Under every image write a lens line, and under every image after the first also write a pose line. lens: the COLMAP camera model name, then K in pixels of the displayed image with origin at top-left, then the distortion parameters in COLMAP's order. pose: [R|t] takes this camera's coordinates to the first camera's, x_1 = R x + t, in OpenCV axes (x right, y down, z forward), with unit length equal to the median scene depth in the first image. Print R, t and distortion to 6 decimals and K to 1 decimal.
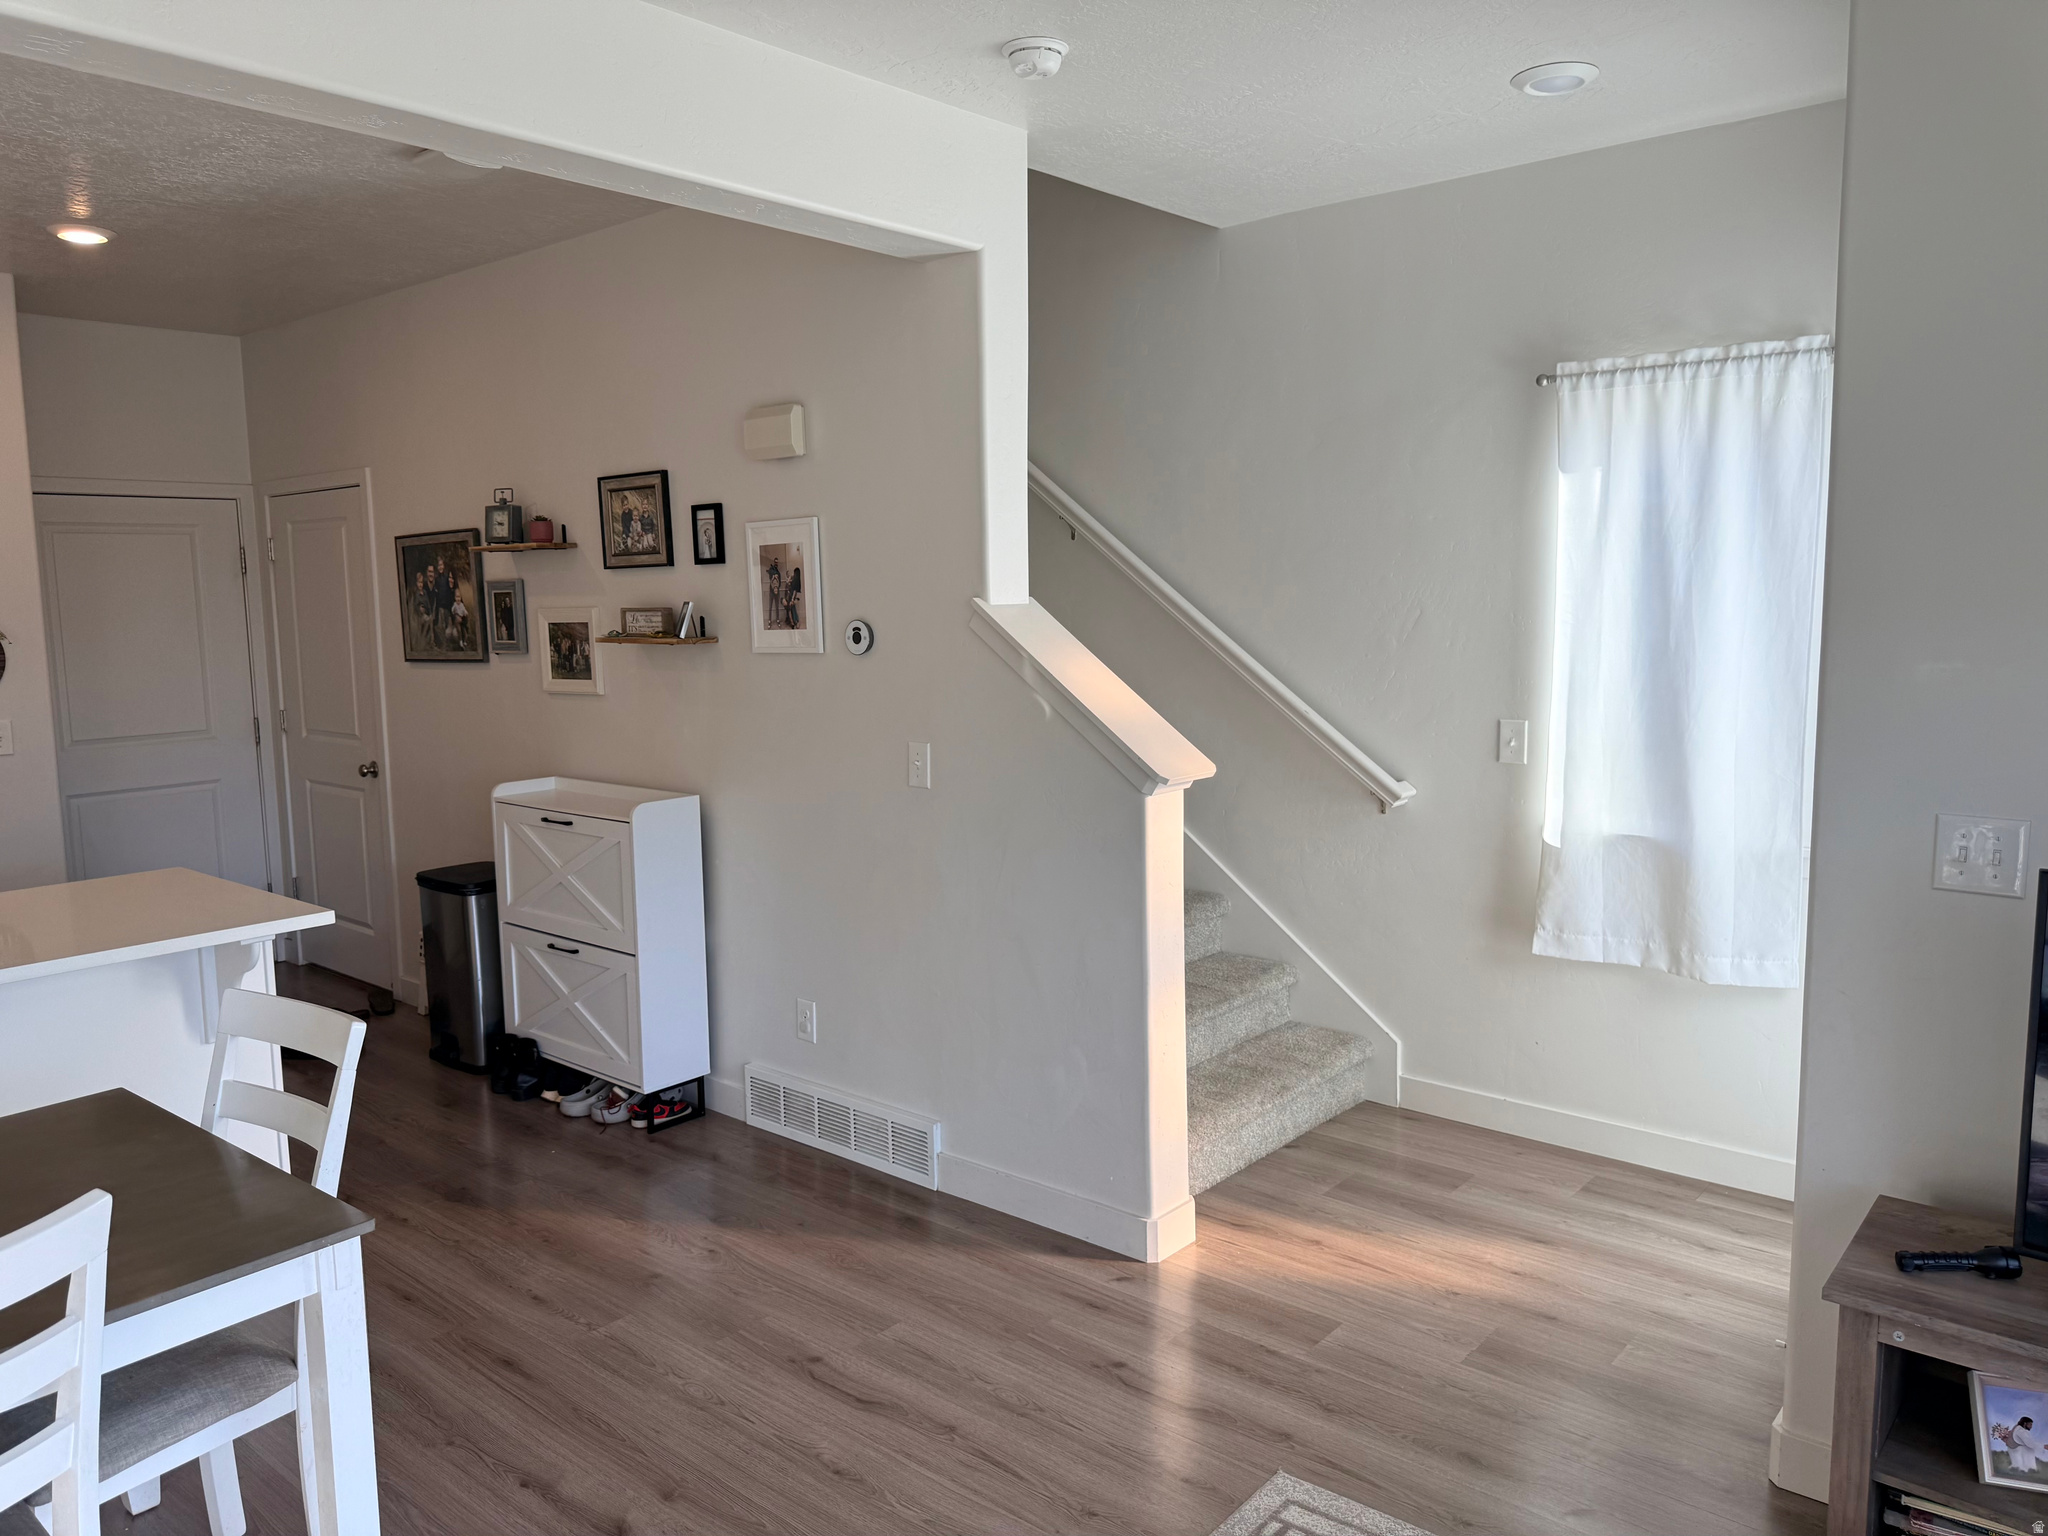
lens RADIAL K [[1450.7, 0, 1020.8], [0, 1450.7, 769.8], [0, 0, 1]] dist [0.008076, -0.000178]
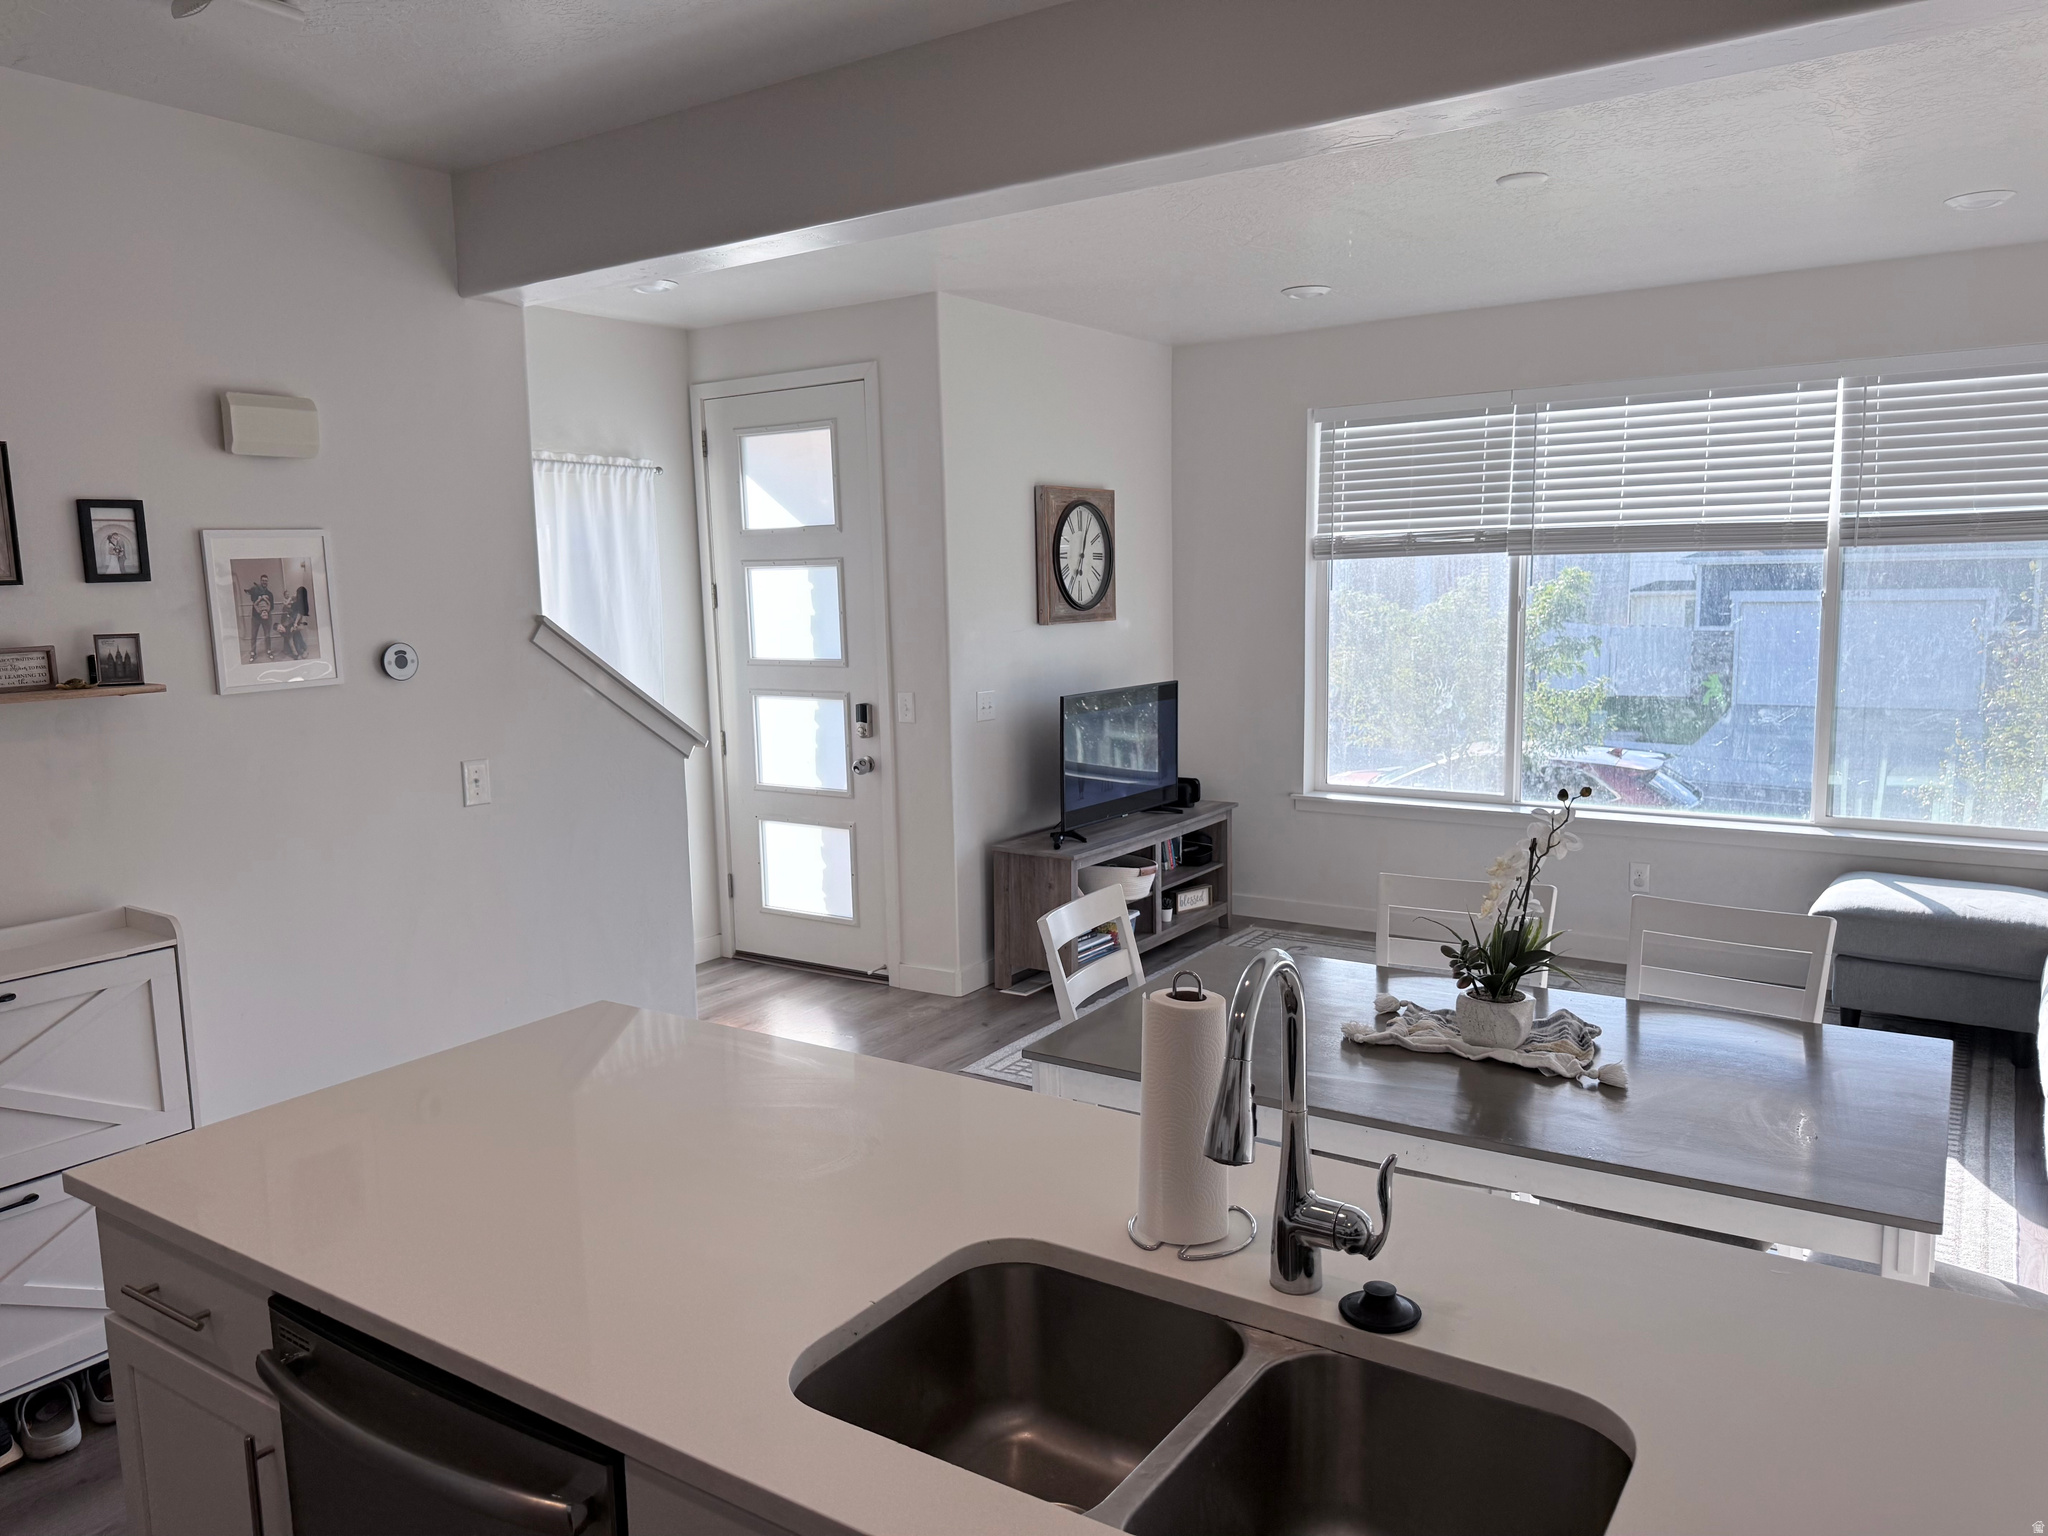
lens RADIAL K [[1450.7, 0, 1021.9], [0, 1450.7, 770.4], [0, 0, 1]] dist [0.008076, -0.000178]
pose [[-0.115105, -0.112115, 0.987006, -1.052166], [0.149469, 0.980343, 0.128790, -0.079150], [-0.982044, 0.162351, -0.096085, 0.673343]]
